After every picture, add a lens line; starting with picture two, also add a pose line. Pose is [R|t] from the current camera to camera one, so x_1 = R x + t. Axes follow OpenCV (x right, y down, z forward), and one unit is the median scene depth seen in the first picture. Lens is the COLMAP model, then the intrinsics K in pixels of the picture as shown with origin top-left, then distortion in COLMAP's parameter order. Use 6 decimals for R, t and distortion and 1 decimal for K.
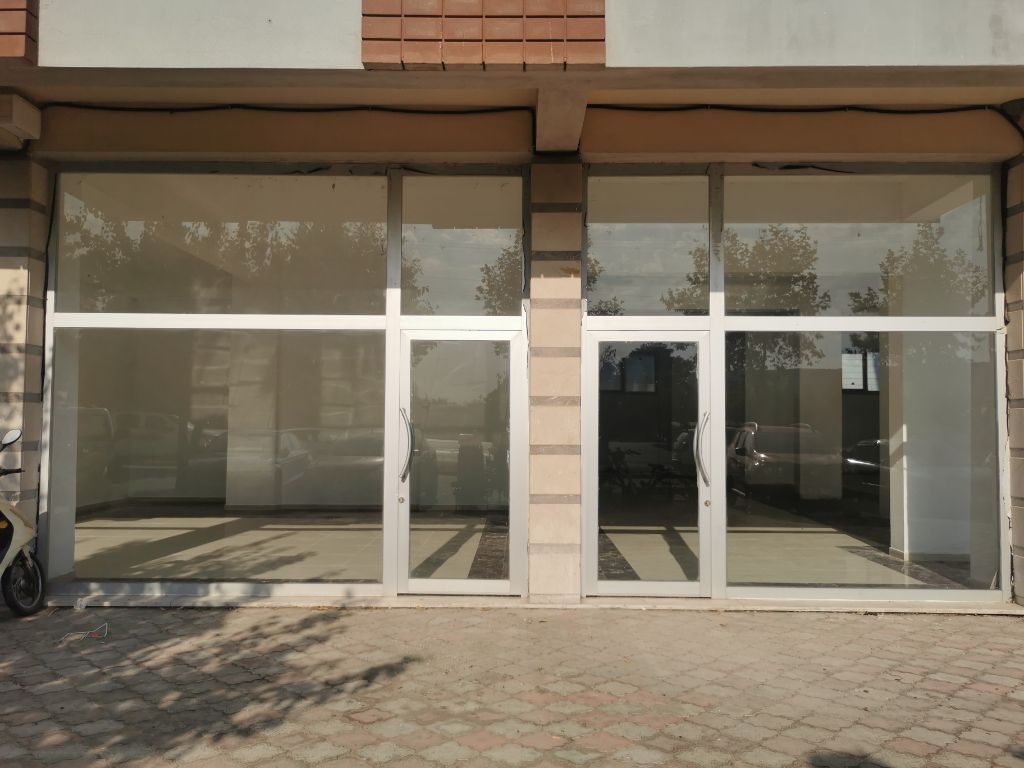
lens RADIAL K [[793.4, 0, 510.3], [0, 793.4, 385.3], [0, 0, 1]] dist [0.033865, -0.016796]
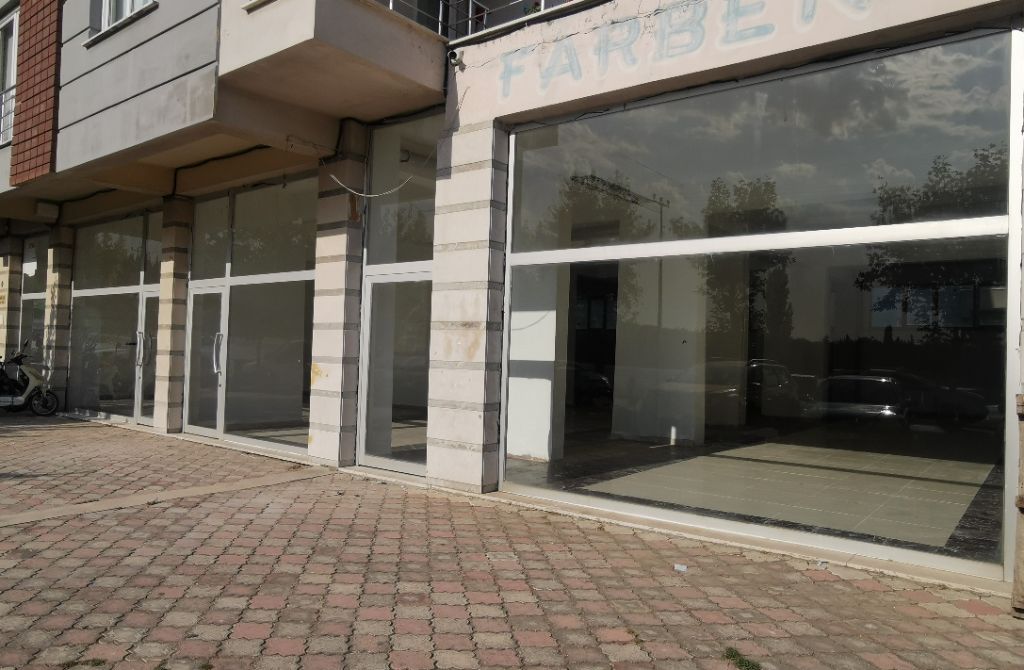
lens RADIAL K [[707.5, 0, 508.6], [0, 707.5, 335.0], [0, 0, 1]] dist [-0.082344, 0.095042]
pose [[0.797603, 0.000227, -0.603183, 1.660131], [0.003576, 0.999981, 0.005104, 0.032183], [0.603172, -0.006228, 0.797587, 0.162081]]
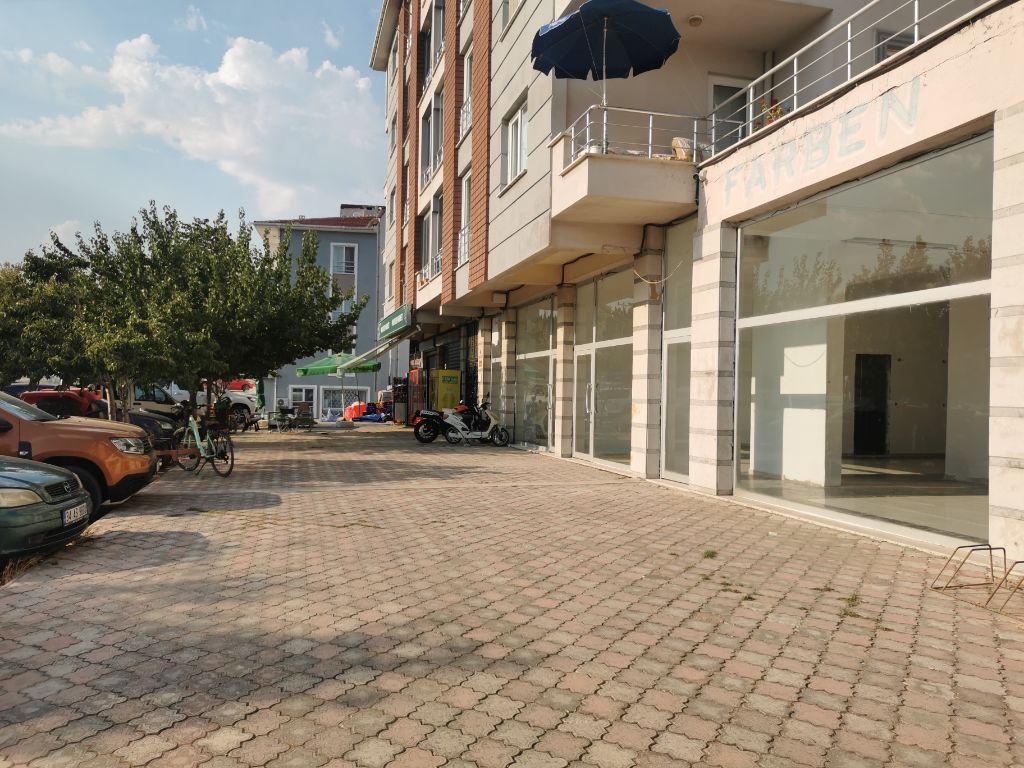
lens RADIAL K [[779.9, 0, 510.6], [0, 779.9, 386.9], [0, 0, 1]] dist [0.002726, -0.006300]
pose [[0.276105, -0.010905, -0.961066, 2.394972], [0.024744, 0.999685, -0.004234, 0.046966], [0.960809, -0.022611, 0.276288, 0.132048]]
